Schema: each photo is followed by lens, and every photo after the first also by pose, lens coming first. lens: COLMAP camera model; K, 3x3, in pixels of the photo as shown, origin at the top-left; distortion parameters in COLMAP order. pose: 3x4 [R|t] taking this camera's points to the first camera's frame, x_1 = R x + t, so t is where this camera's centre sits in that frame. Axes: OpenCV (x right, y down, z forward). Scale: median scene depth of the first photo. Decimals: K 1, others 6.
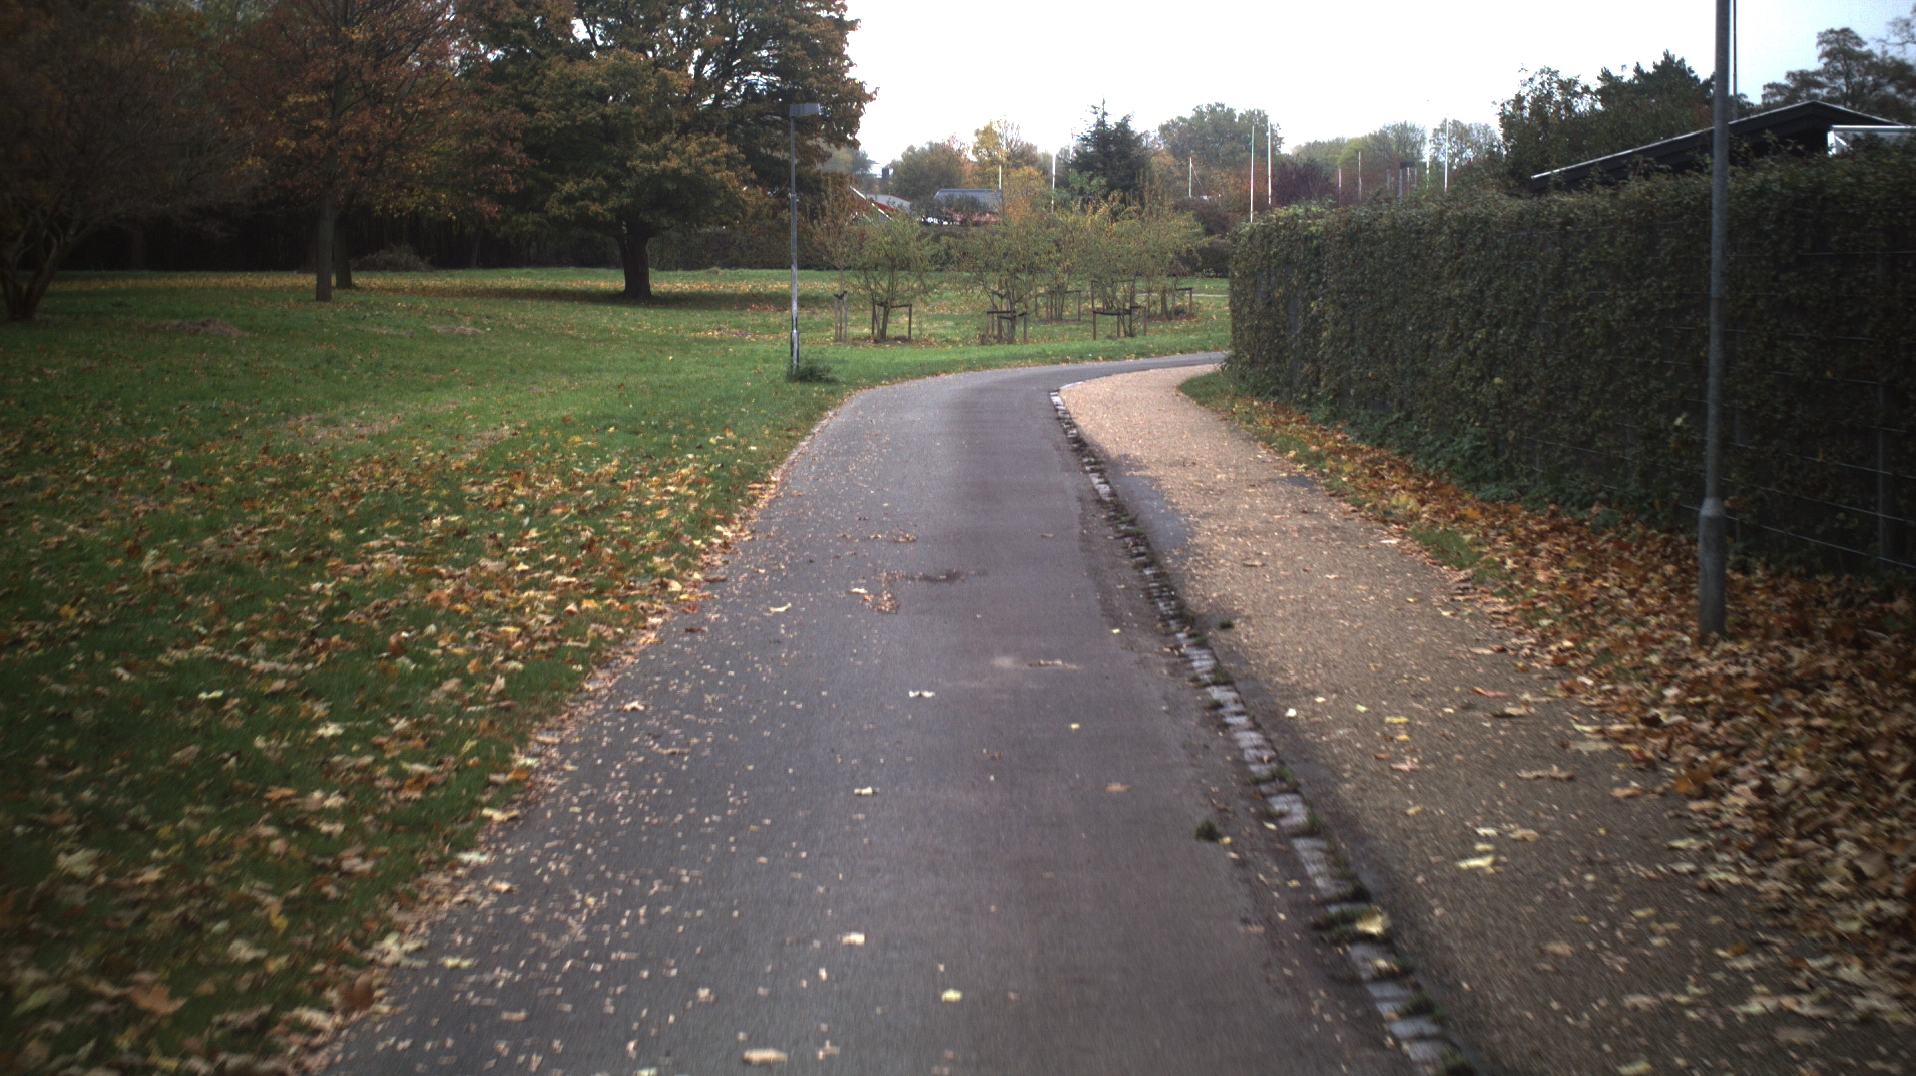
lens RADIAL K [[3430.0, 0, 958.0], [0, 3430.0, 538.0], [0, 0, 1]] dist [-0.310150, 0.294464]
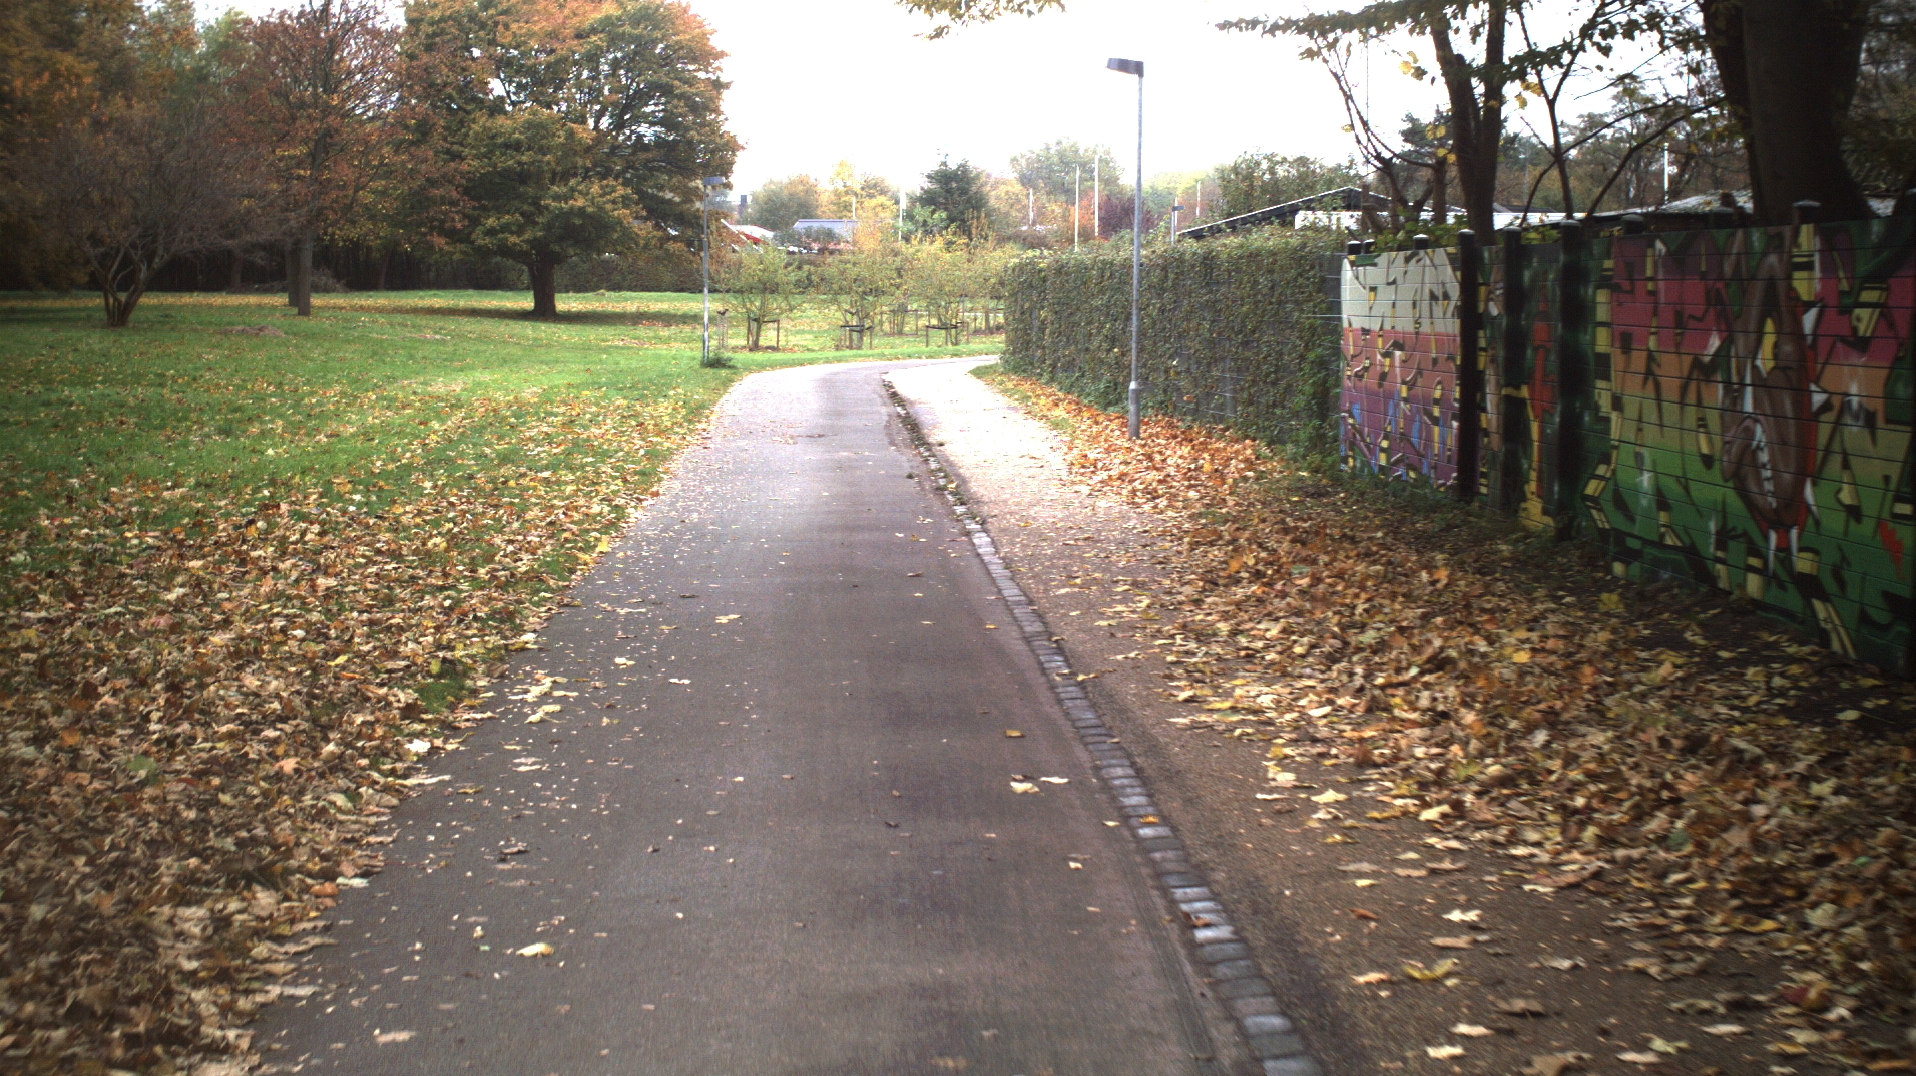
lens RADIAL K [[3430.0, 0, 958.0], [0, 3430.0, 538.0], [0, 0, 1]] dist [-0.310150, 0.294464]
pose [[0.999101, 0.001423, 0.042365, -0.001172], [-0.001122, 0.999974, -0.007149, 0.016451], [-0.042374, 0.007096, 0.999077, -0.202837]]
